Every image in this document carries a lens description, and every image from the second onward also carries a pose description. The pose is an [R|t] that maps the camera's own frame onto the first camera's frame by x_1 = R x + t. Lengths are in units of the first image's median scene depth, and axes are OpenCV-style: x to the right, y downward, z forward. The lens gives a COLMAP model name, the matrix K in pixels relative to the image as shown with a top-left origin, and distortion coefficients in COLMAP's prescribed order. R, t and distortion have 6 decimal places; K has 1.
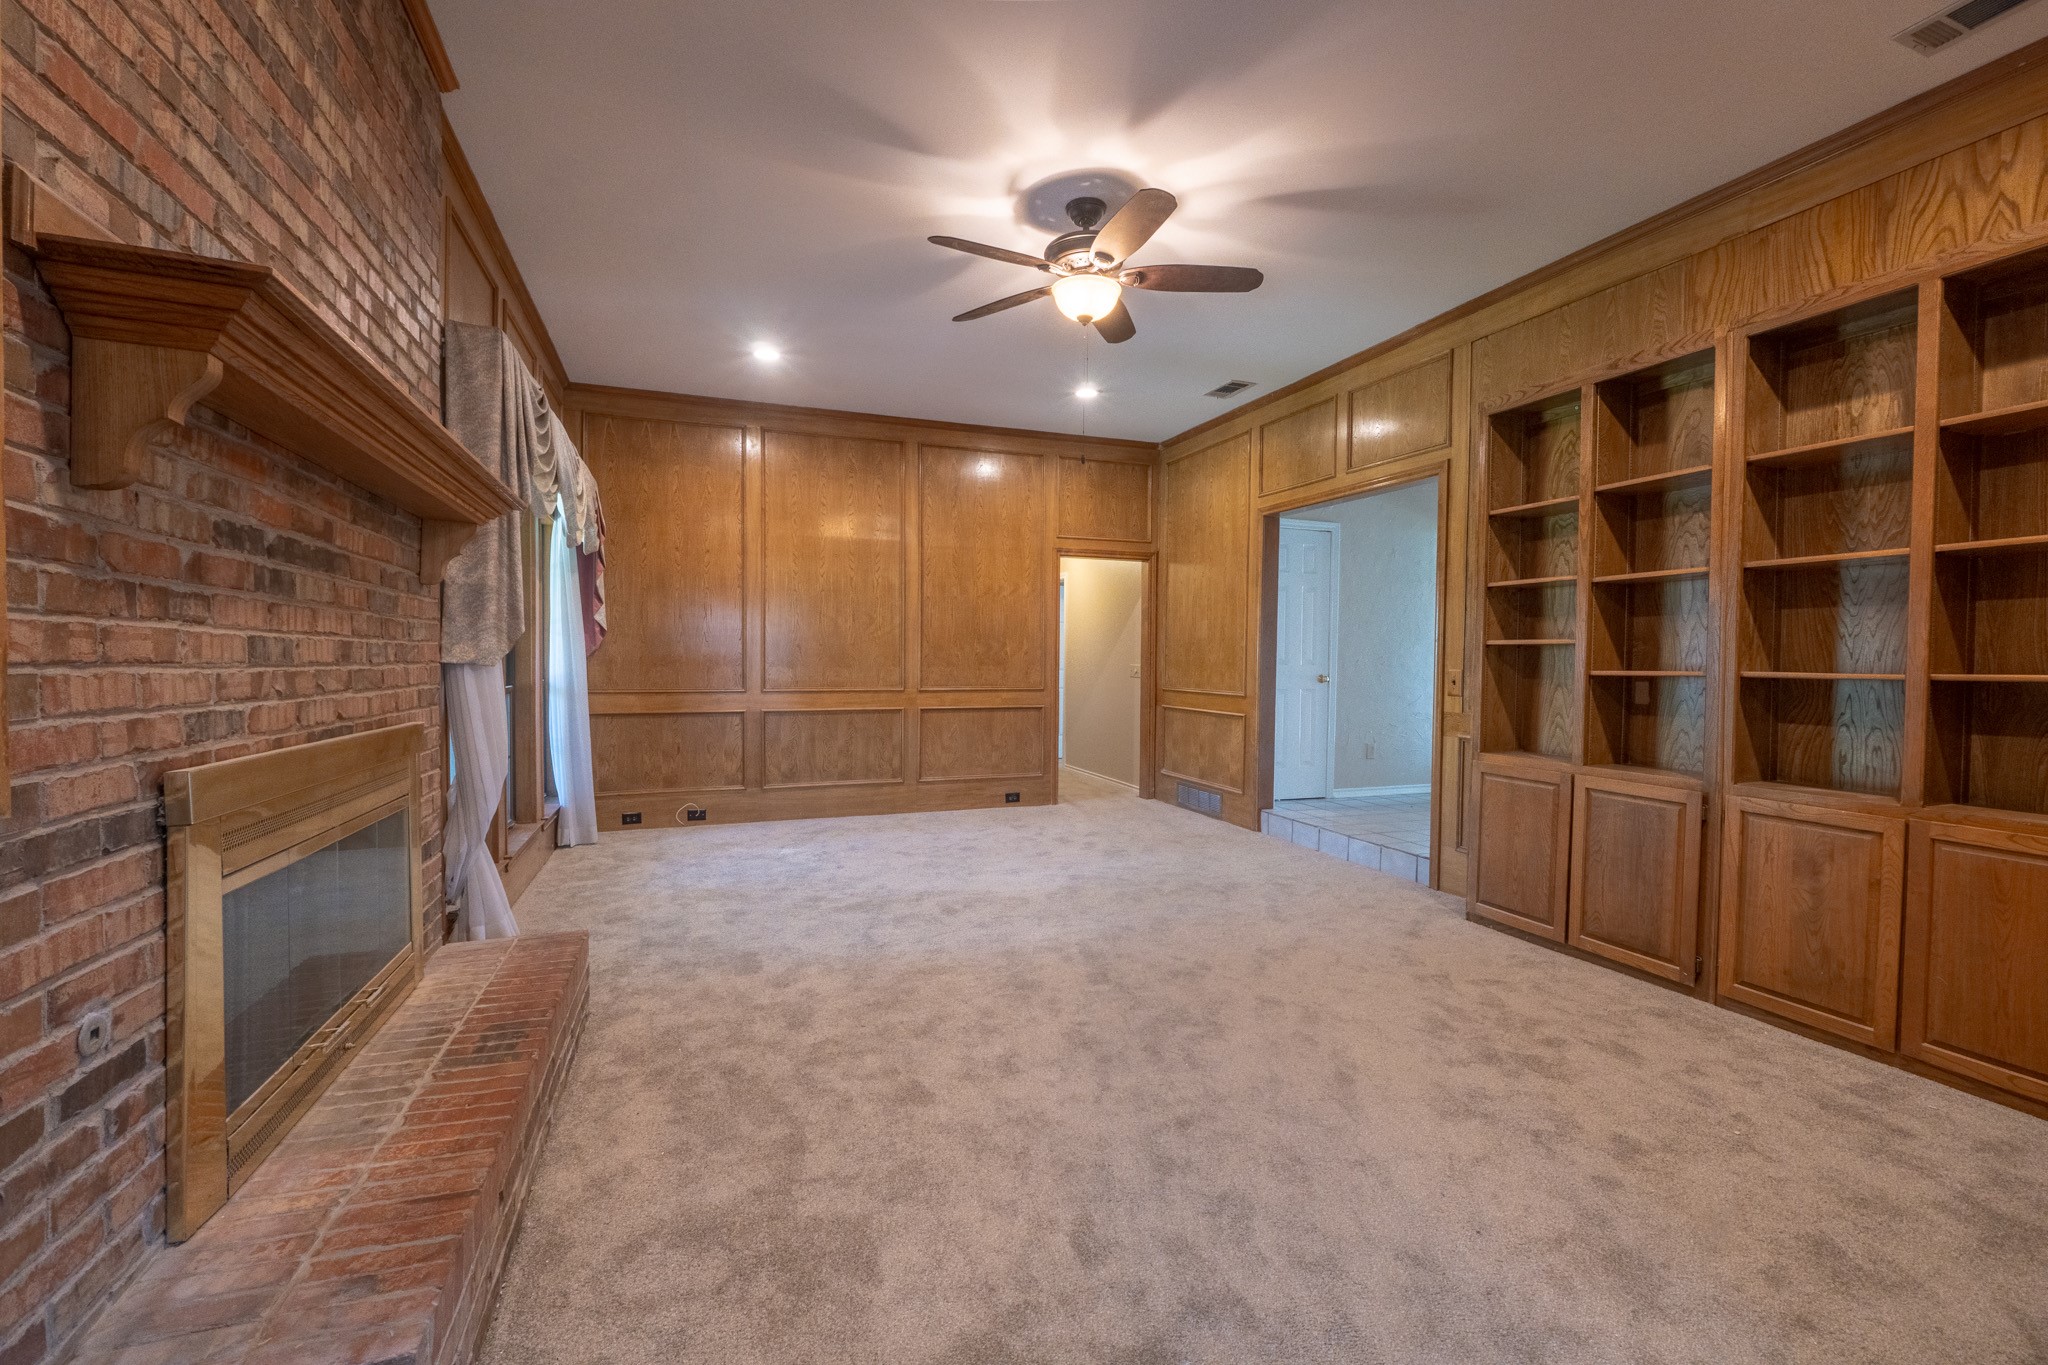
lens RADIAL K [[860.1, 0, 1017.5], [0, 860.1, 688.1], [0, 0, 1]] dist [-0.008332, 0.000663]
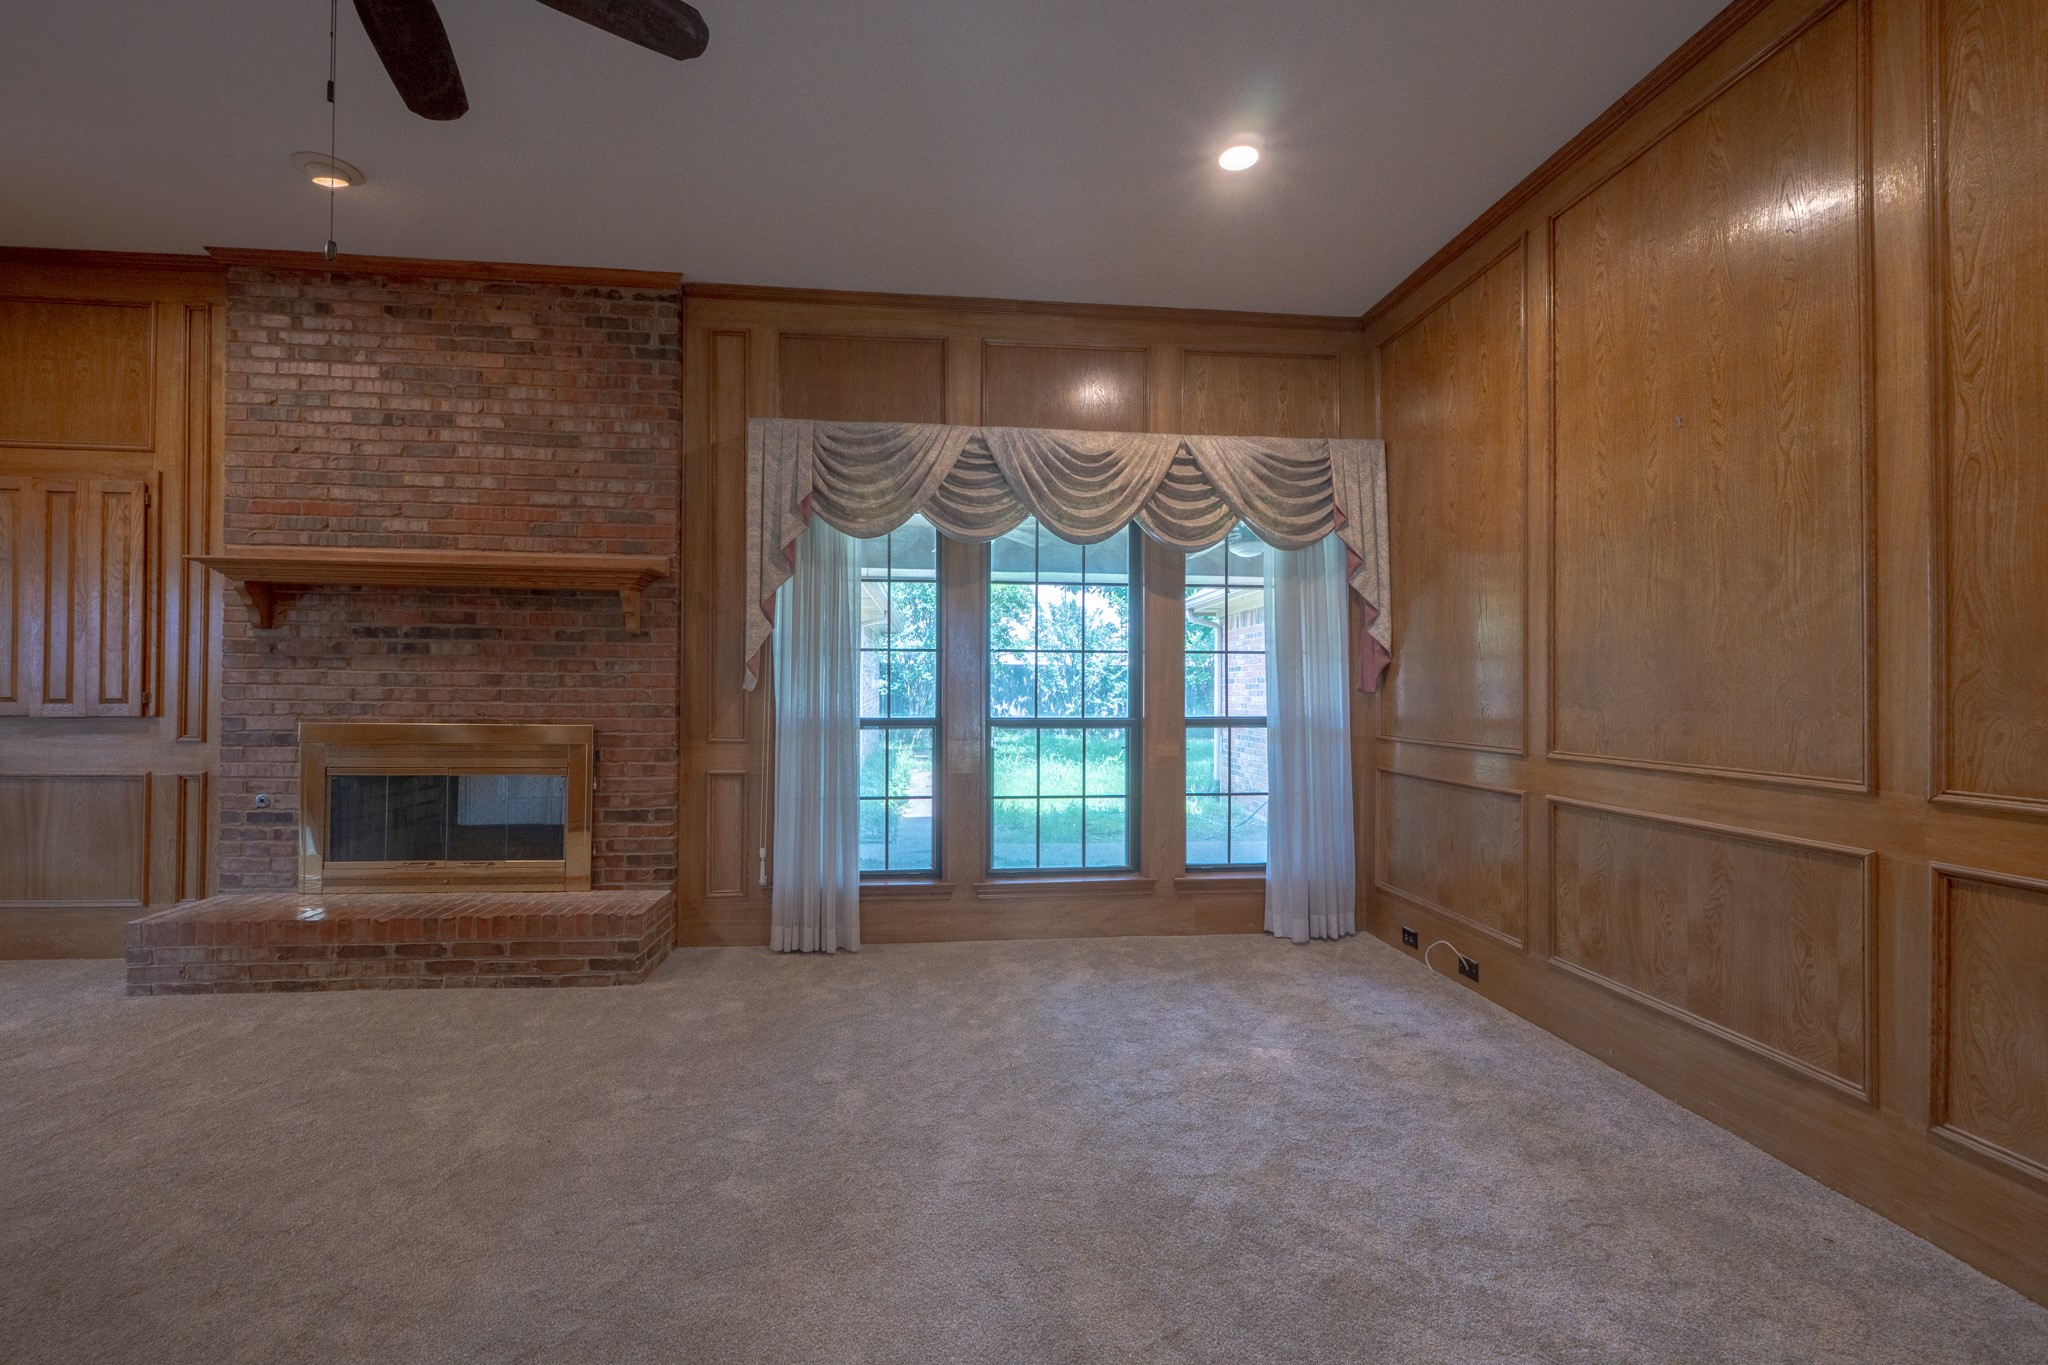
lens RADIAL K [[860.1, 0, 1024.2], [0, 860.1, 680.3], [0, 0, 1]] dist [-0.008332, 0.000663]
pose [[-0.243447, -0.017101, -0.969764, 0.233989], [-0.040235, 0.999162, -0.007519, -0.023501], [0.969079, 0.037188, -0.243931, 0.808557]]
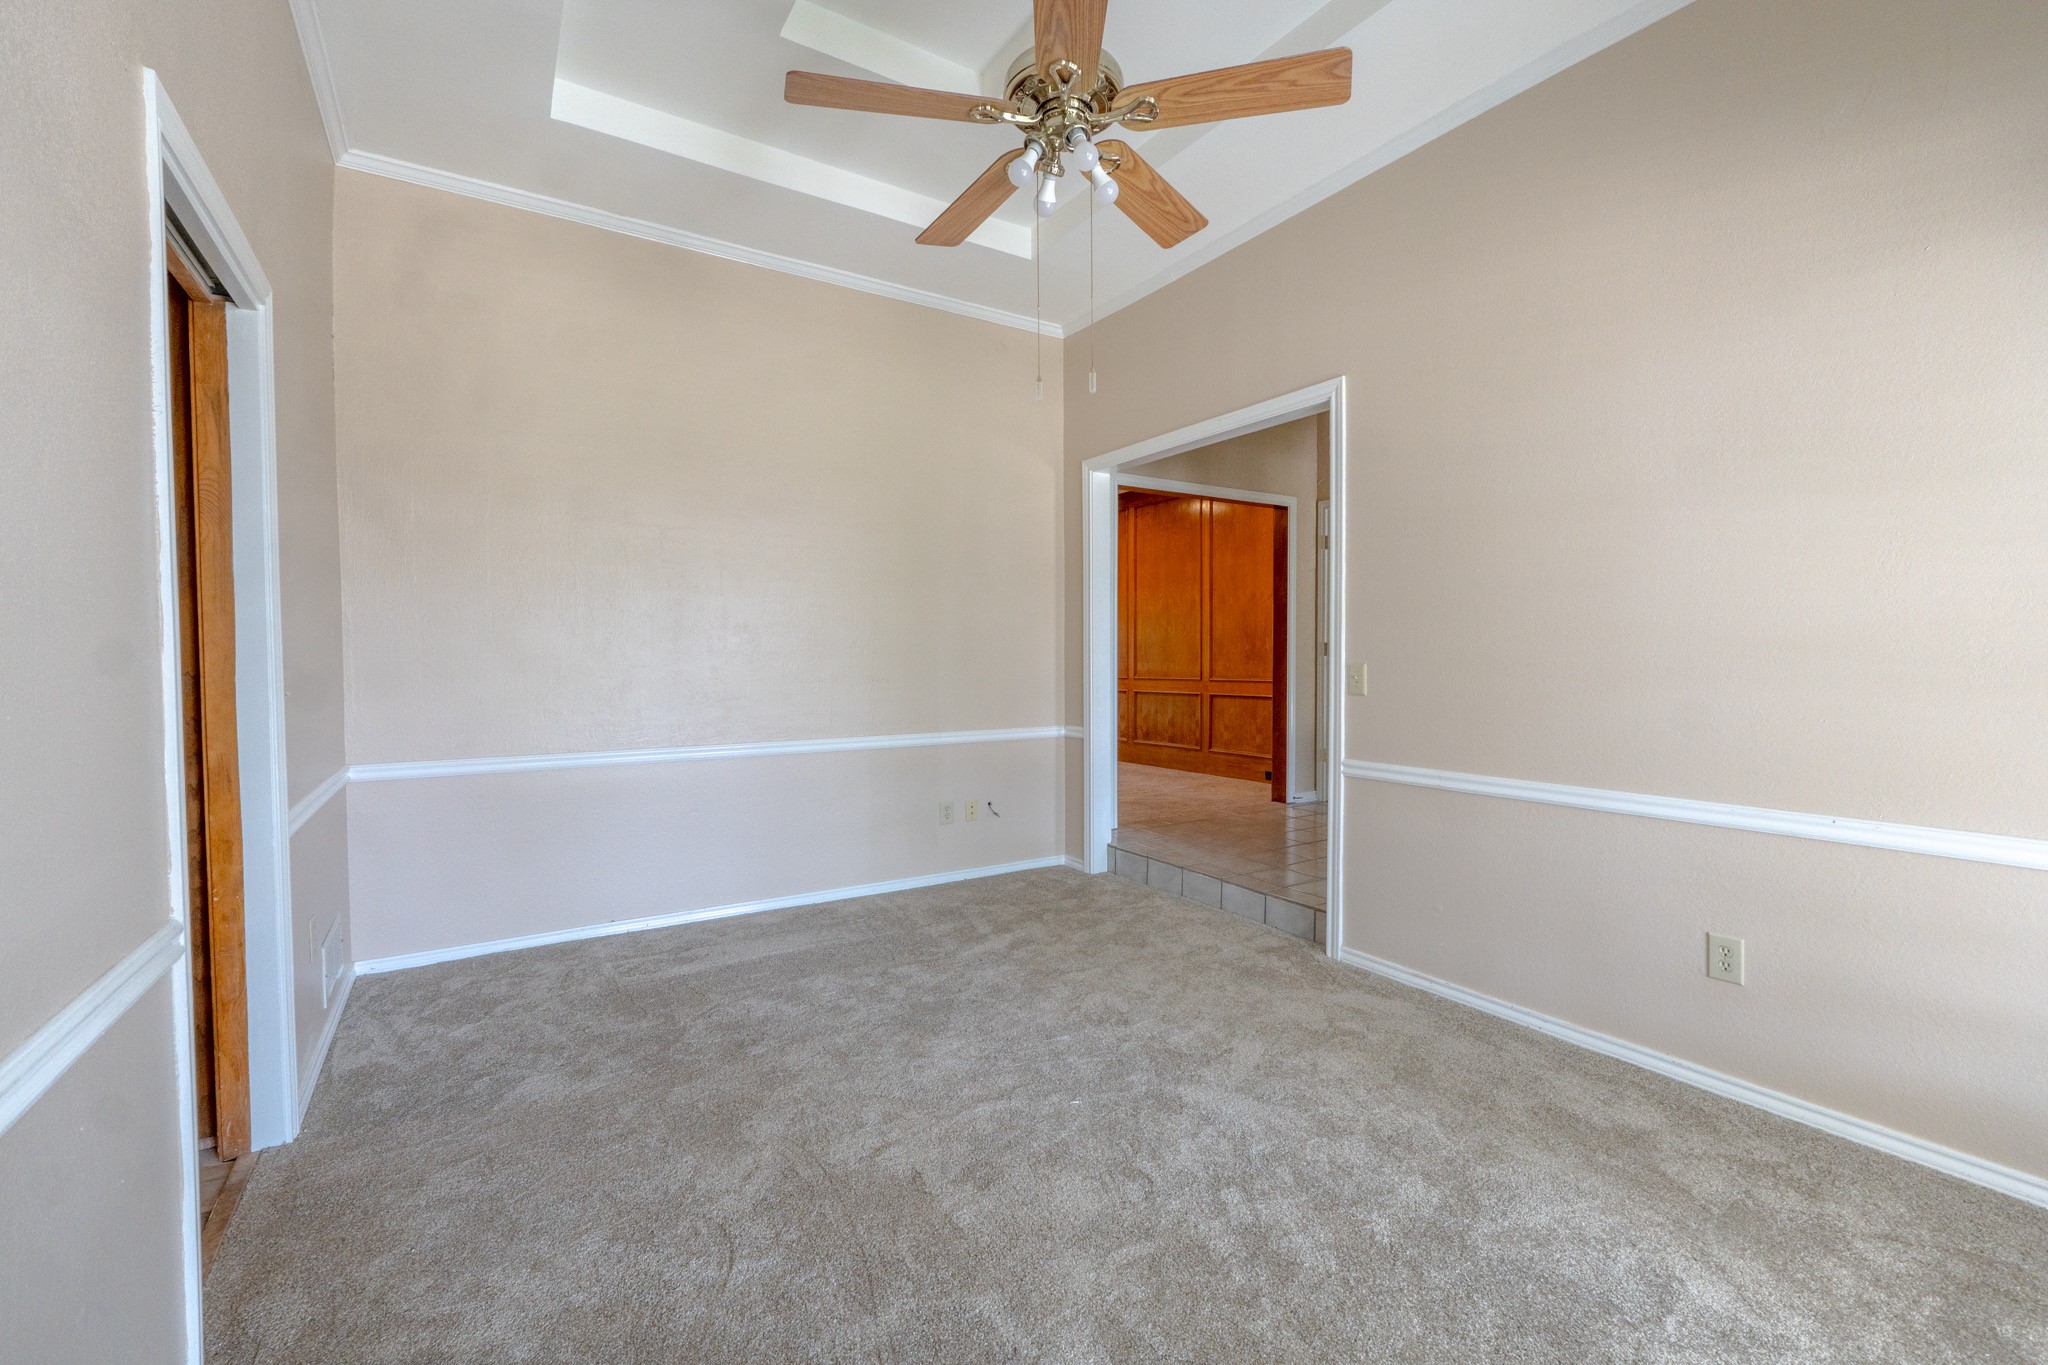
lens RADIAL K [[860.1, 0, 1026.0], [0, 860.1, 679.9], [0, 0, 1]] dist [-0.008332, 0.000663]
pose [[0.214047, 0.012271, -0.976746, 1.126627], [-0.029677, 0.999541, 0.006053, 0.002778], [0.976372, 0.027691, 0.214313, 0.470470]]
